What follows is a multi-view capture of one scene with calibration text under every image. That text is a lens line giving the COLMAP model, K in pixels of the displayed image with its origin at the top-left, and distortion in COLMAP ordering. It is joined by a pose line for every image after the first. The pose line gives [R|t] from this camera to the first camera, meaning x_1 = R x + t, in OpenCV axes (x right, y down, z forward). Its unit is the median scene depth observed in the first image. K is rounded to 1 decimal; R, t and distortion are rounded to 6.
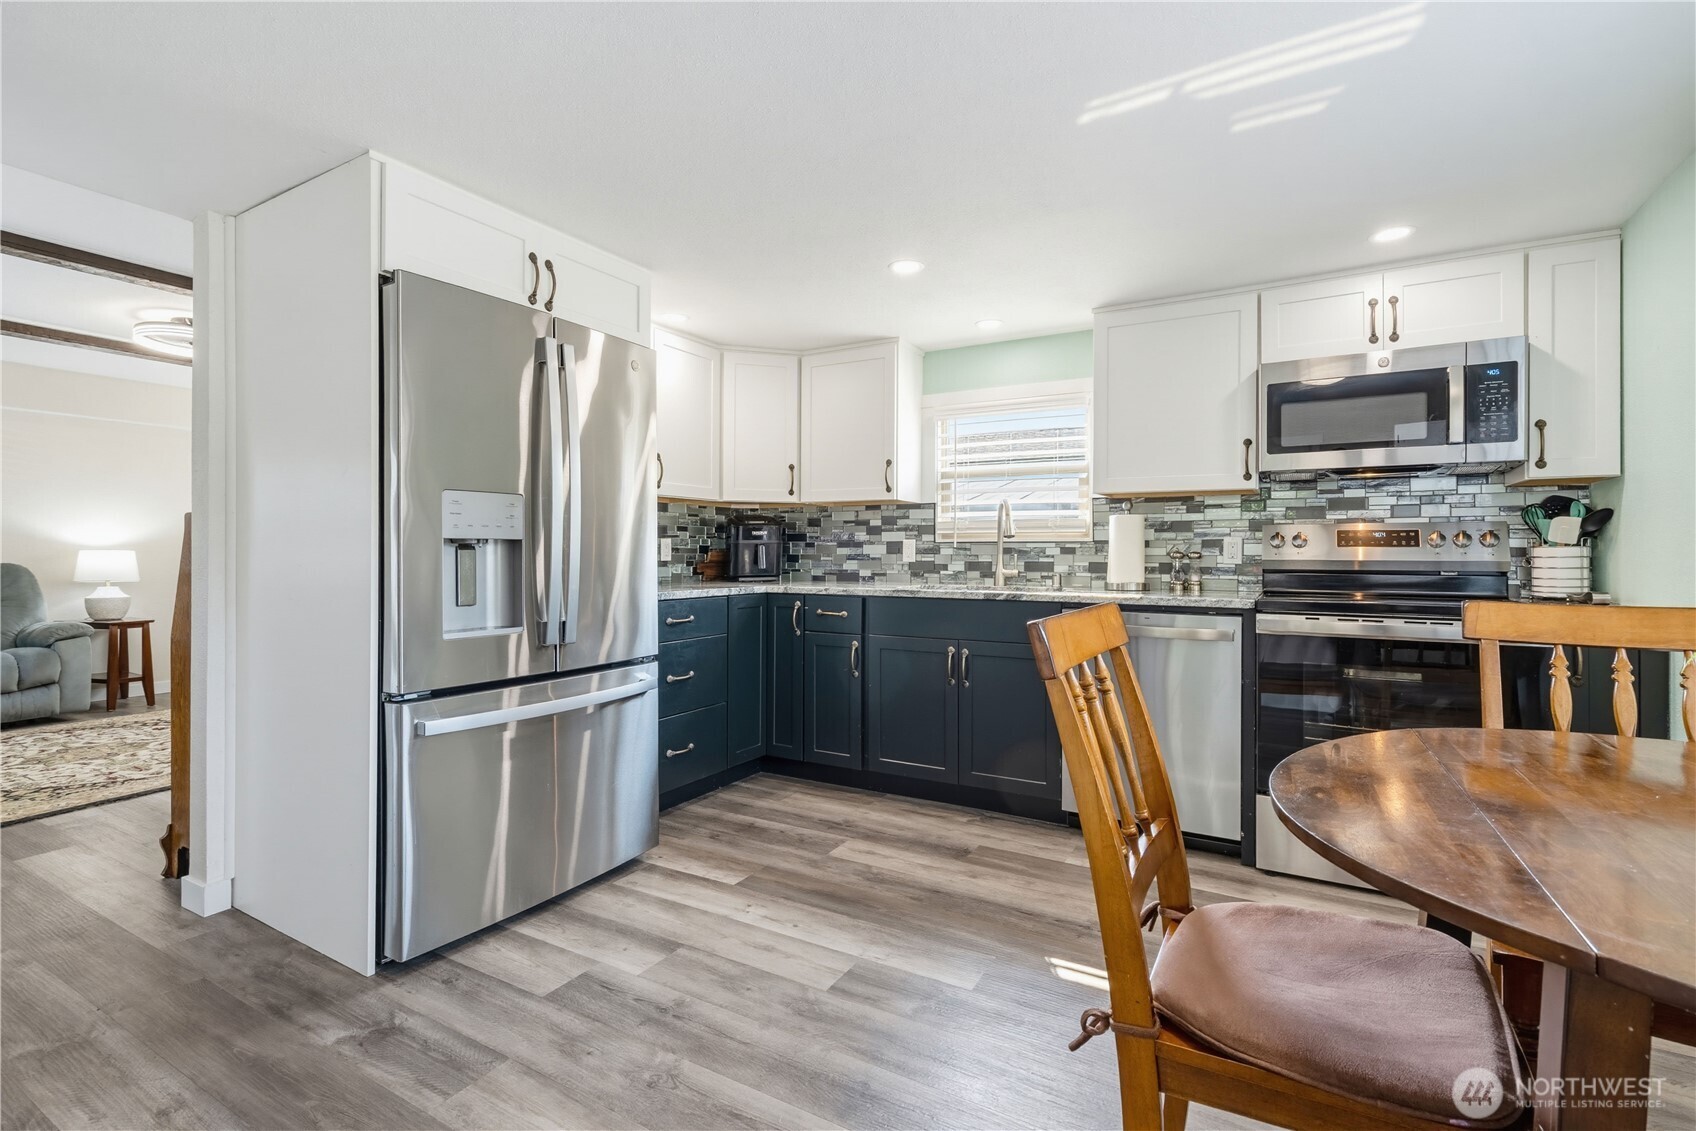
lens RADIAL K [[778.2, 0, 846.6], [0, 778.2, 551.8], [0, 0, 1]] dist [-0.007092, 0.000815]
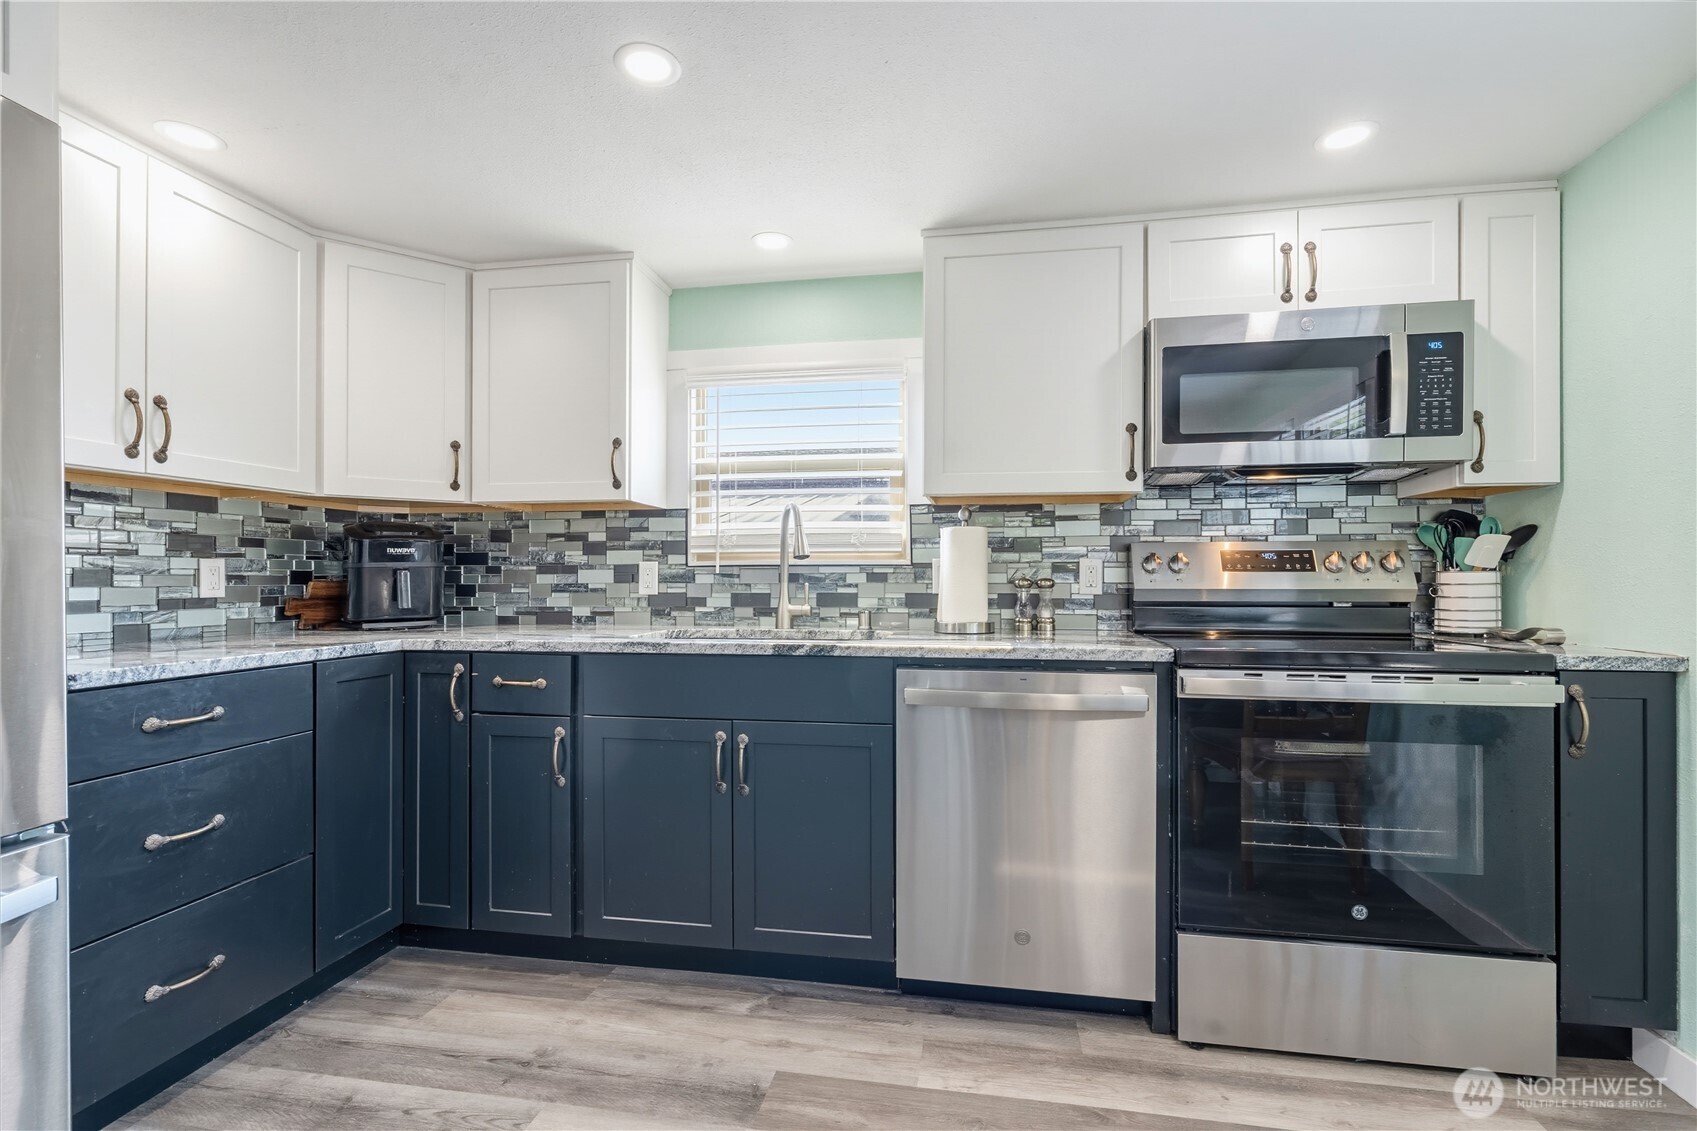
lens RADIAL K [[778.6, 0, 856.6], [0, 778.6, 571.9], [0, 0, 1]] dist [-0.007092, 0.000815]
pose [[0.939401, -0.001566, 0.342818, 0.021511], [0.003712, 0.999977, -0.005603, -0.002908], [-0.342801, 0.006536, 0.939385, 0.360834]]
